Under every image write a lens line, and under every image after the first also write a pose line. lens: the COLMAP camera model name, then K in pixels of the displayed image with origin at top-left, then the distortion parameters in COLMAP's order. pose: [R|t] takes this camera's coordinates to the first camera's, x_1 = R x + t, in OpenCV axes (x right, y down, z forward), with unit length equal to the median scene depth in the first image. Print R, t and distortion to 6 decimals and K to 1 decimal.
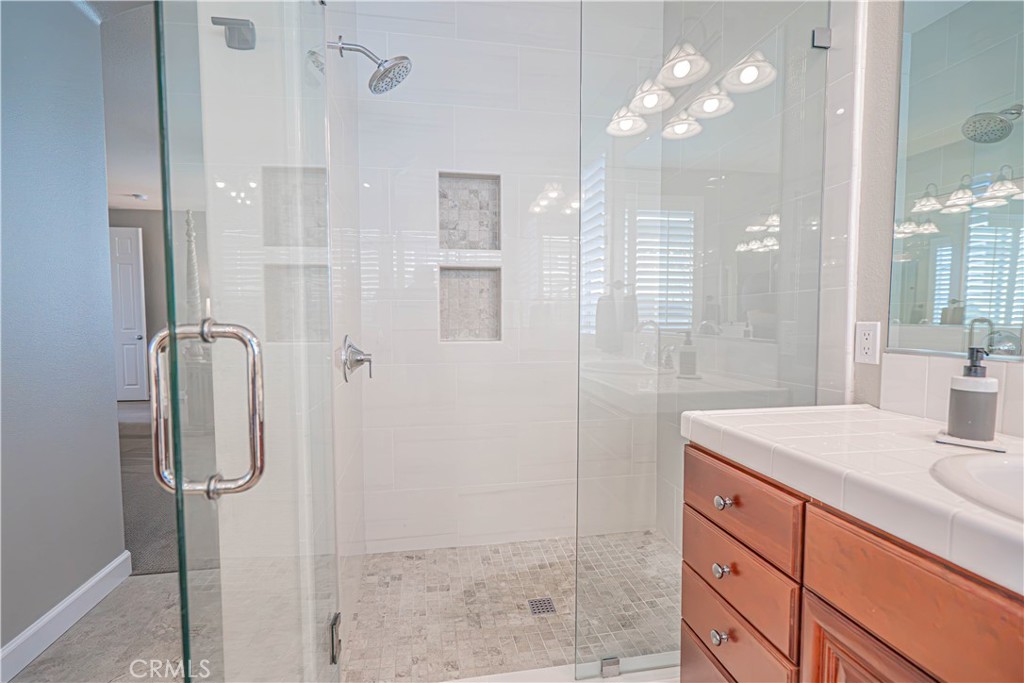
lens RADIAL K [[464.4, 0, 514.5], [0, 464.4, 344.8], [0, 0, 1]] dist [-0.005618, -0.000252]
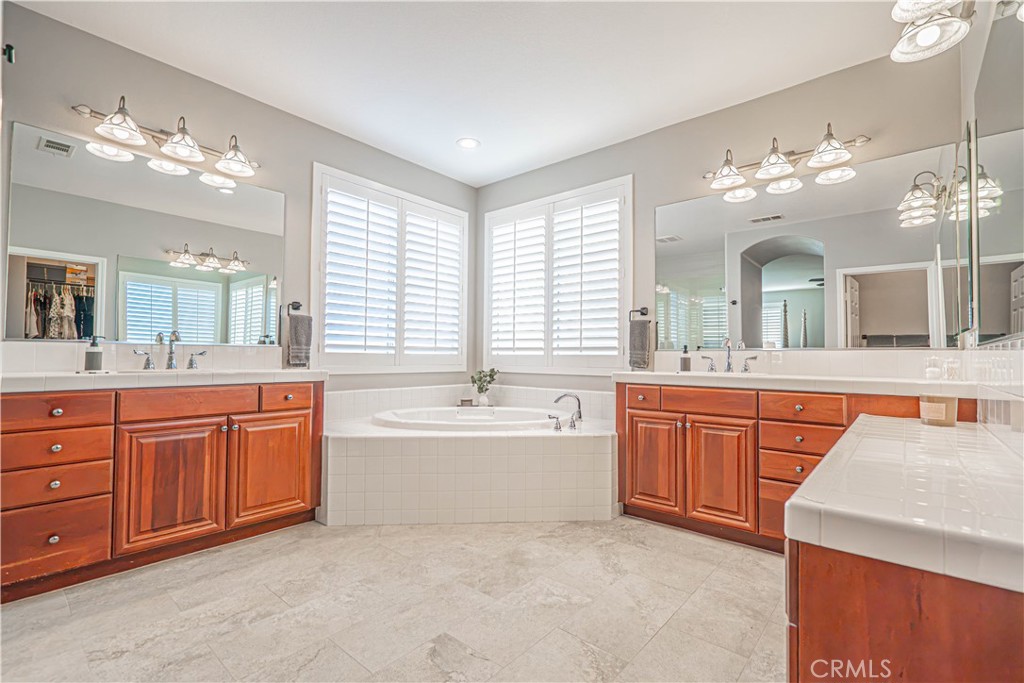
lens RADIAL K [[464.4, 0, 514.5], [0, 464.4, 344.8], [0, 0, 1]] dist [-0.005618, -0.000252]
pose [[-0.639734, 0.017262, 0.768403, -1.081477], [0.040071, 0.999137, 0.010915, 0.053191], [-0.767551, 0.037773, -0.639873, 0.360109]]
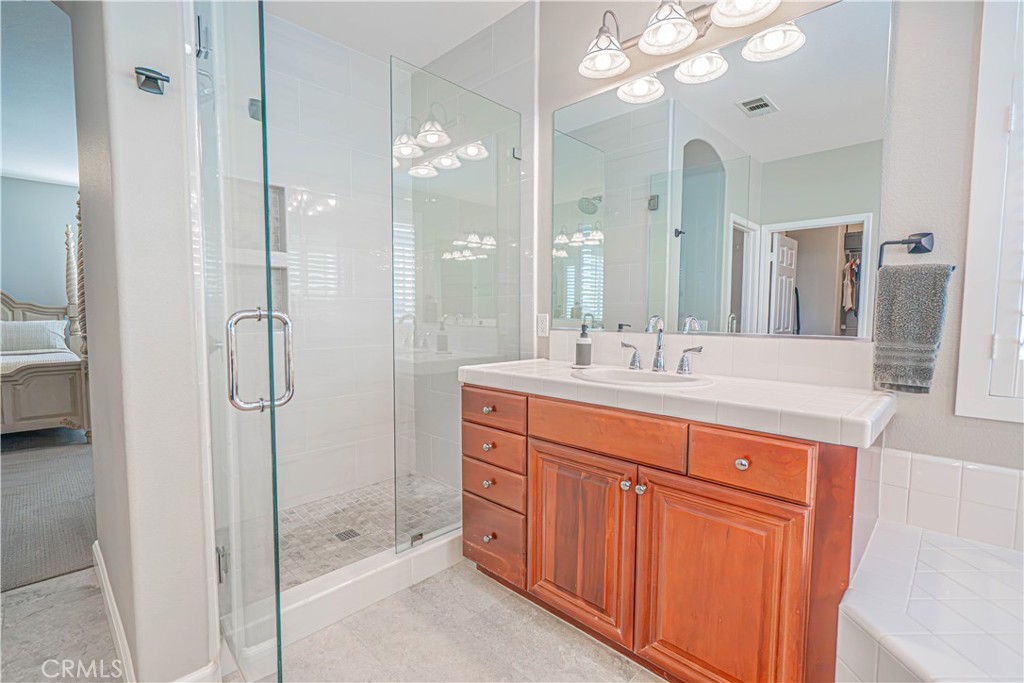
lens RADIAL K [[461.4, 0, 514.6], [0, 461.4, 344.4], [0, 0, 1]] dist [0.004693, 0.000480]
pose [[0.810766, -0.033544, 0.584408, -0.254050], [0.029157, 0.999432, 0.016916, 0.023082], [-0.584643, 0.003325, 0.811284, -0.268506]]
